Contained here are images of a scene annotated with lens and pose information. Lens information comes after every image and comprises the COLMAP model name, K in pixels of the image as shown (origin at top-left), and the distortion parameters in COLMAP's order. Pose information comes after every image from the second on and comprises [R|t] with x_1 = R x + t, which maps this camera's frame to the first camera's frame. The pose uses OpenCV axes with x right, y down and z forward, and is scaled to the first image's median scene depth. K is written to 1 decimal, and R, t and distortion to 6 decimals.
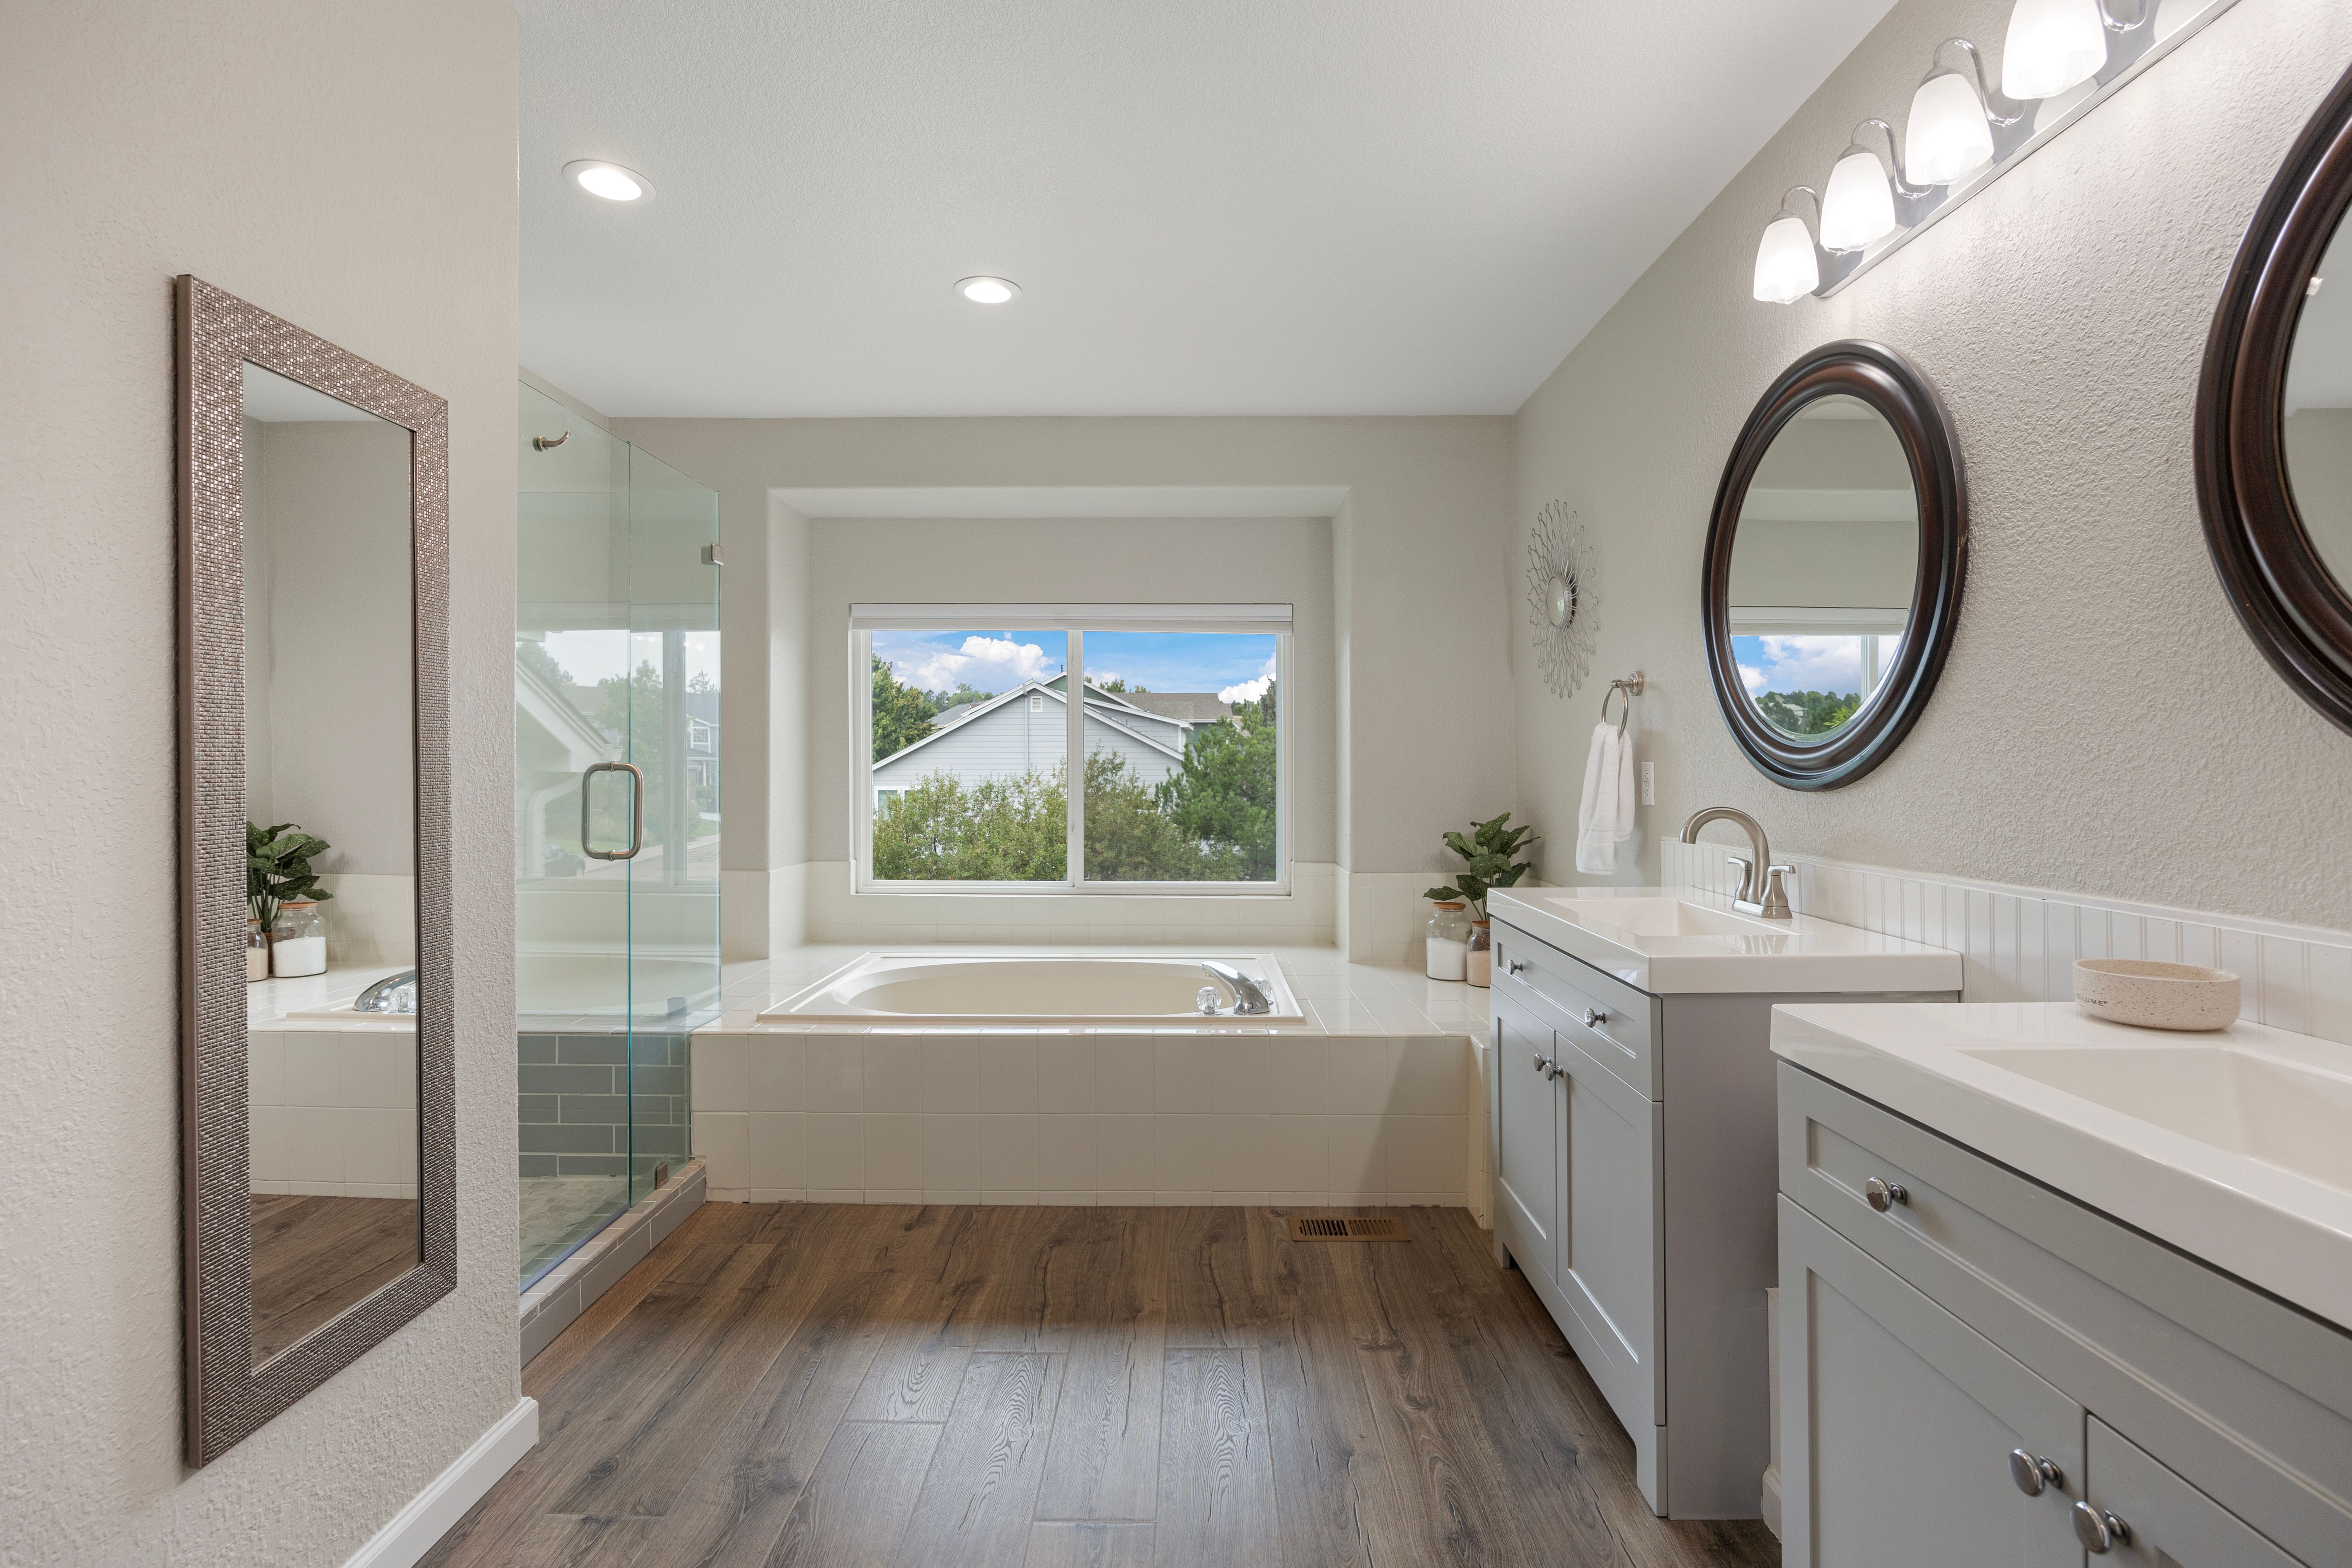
lens RADIAL K [[1053.6, 0, 1180.1], [0, 1053.6, 769.5], [0, 0, 1]] dist [-0.013807, 0.000185]
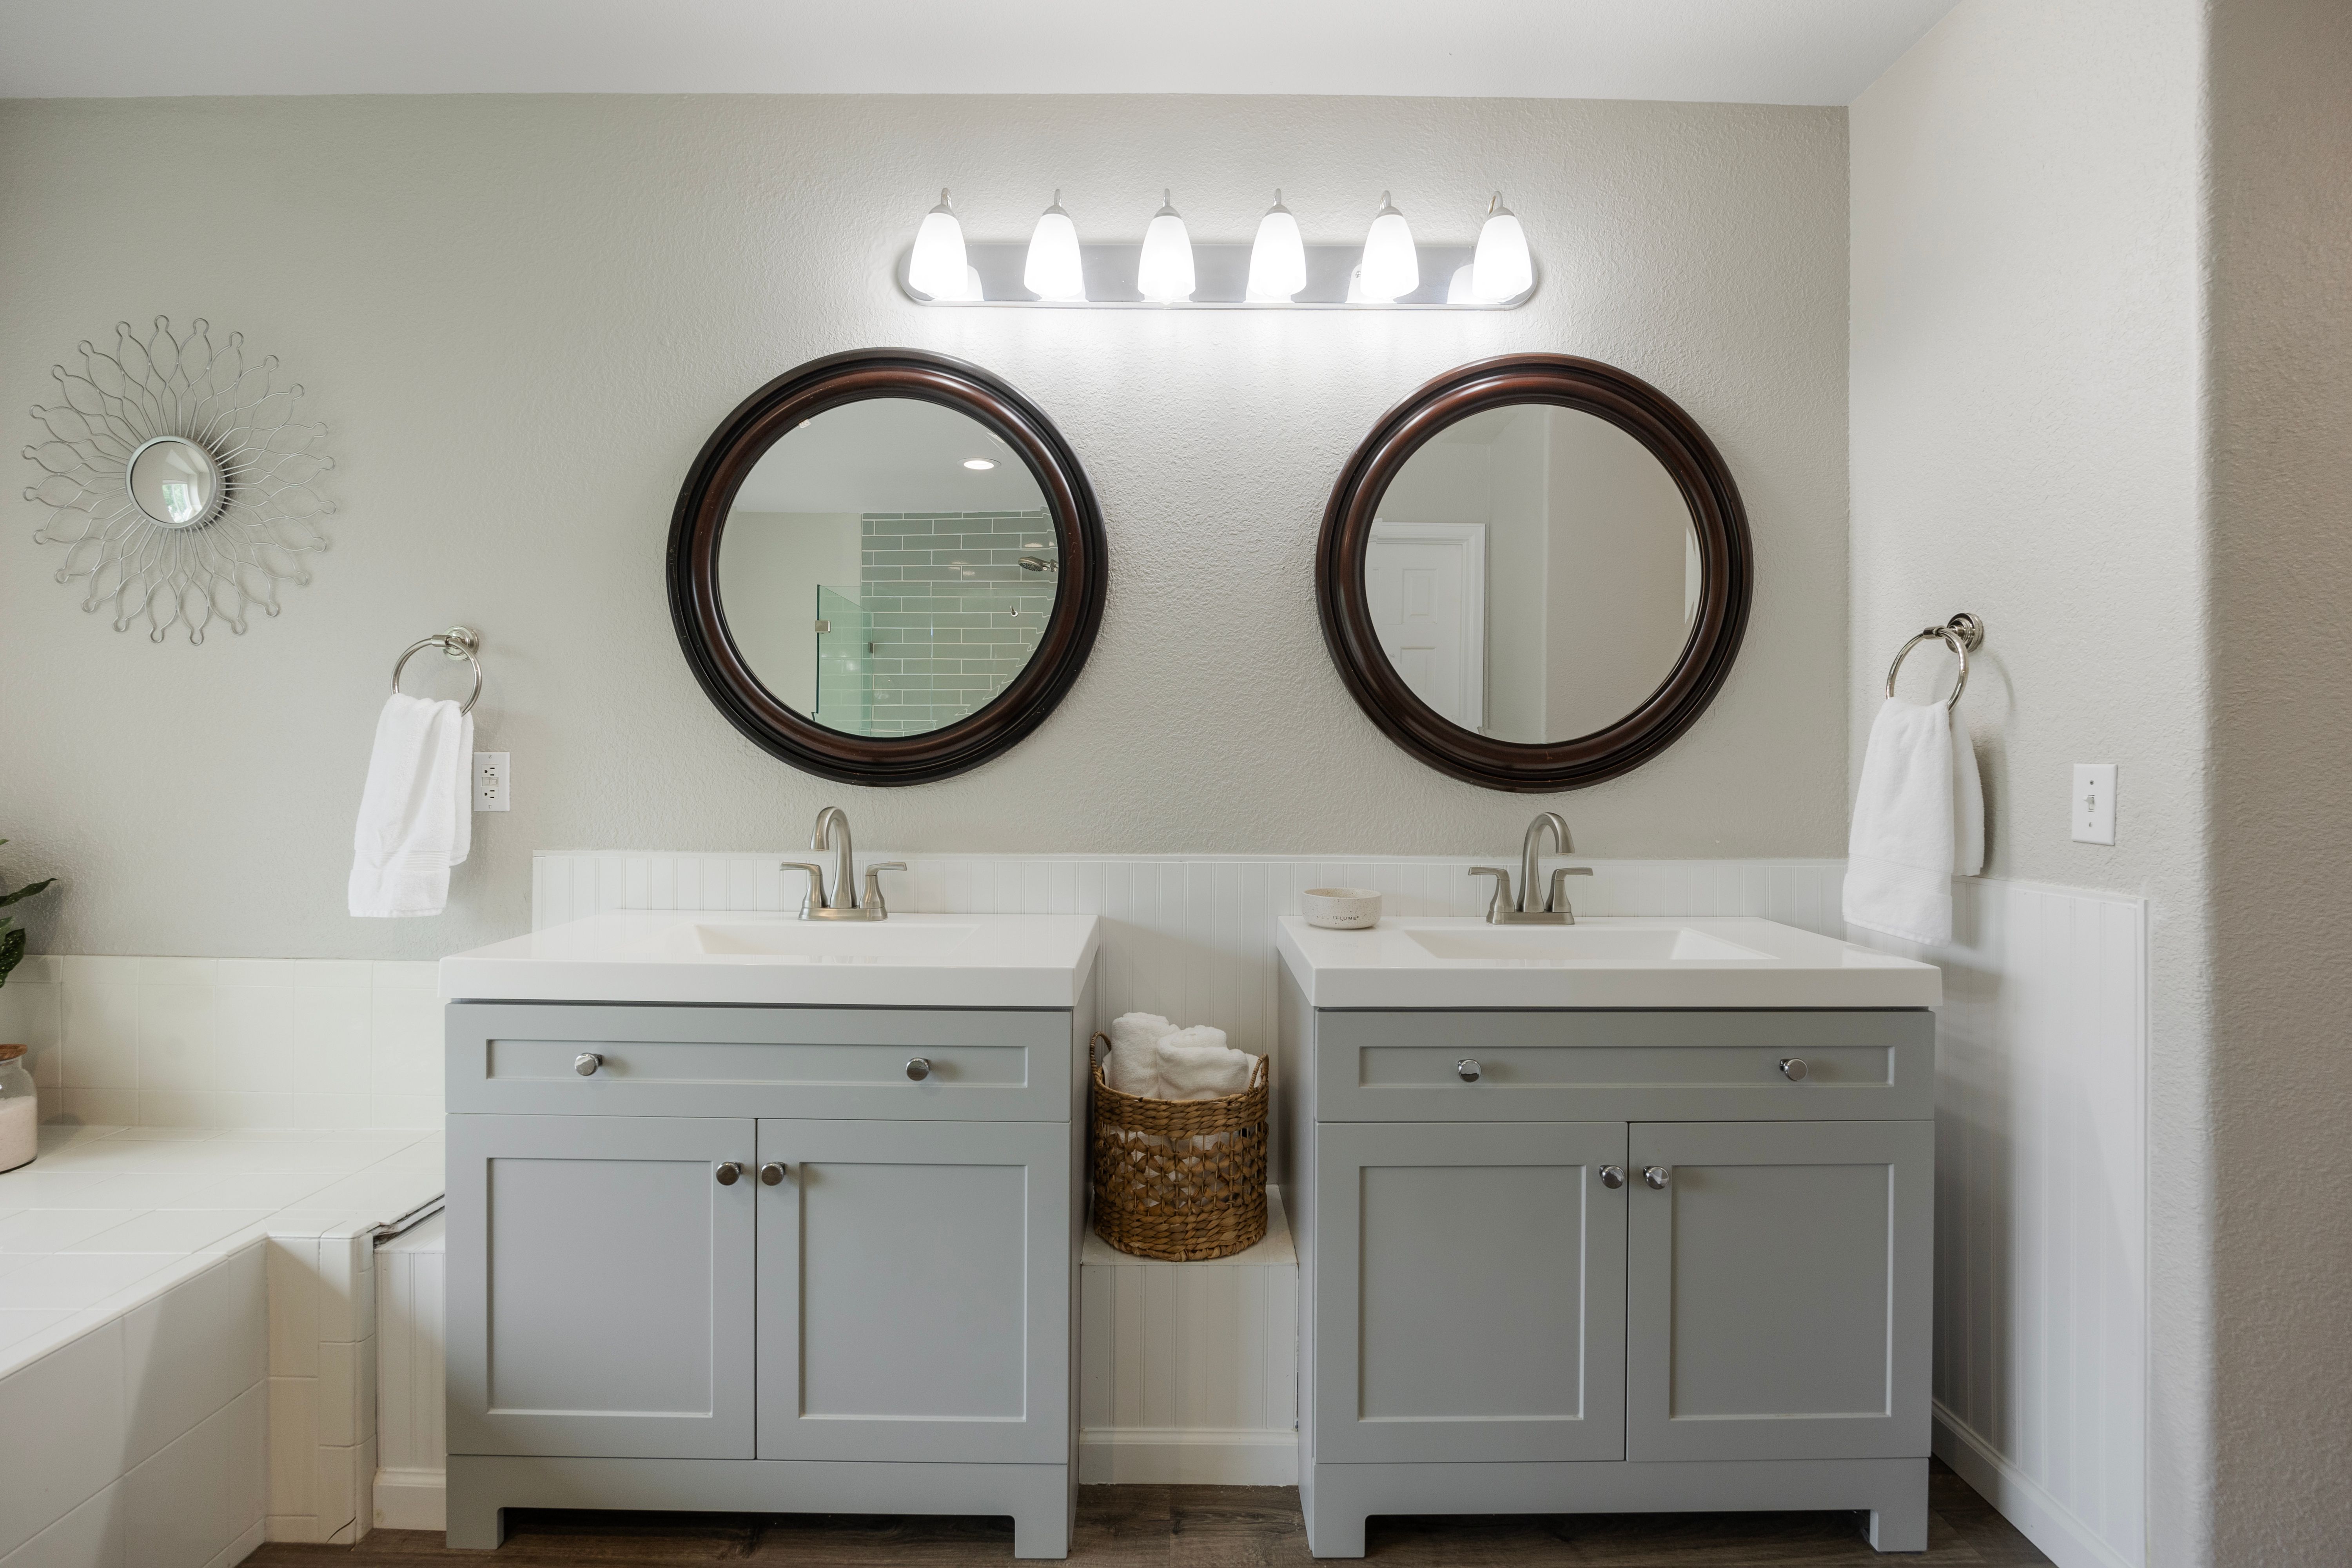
lens RADIAL K [[1053.6, 0, 1180.1], [0, 1053.6, 769.5], [0, 0, 1]] dist [-0.013807, 0.000185]
pose [[-0.005803, 0.006134, 0.999964, -0.460330], [-0.007254, 0.999955, -0.006176, 0.012407], [-0.999957, -0.007289, -0.005759, 0.881618]]
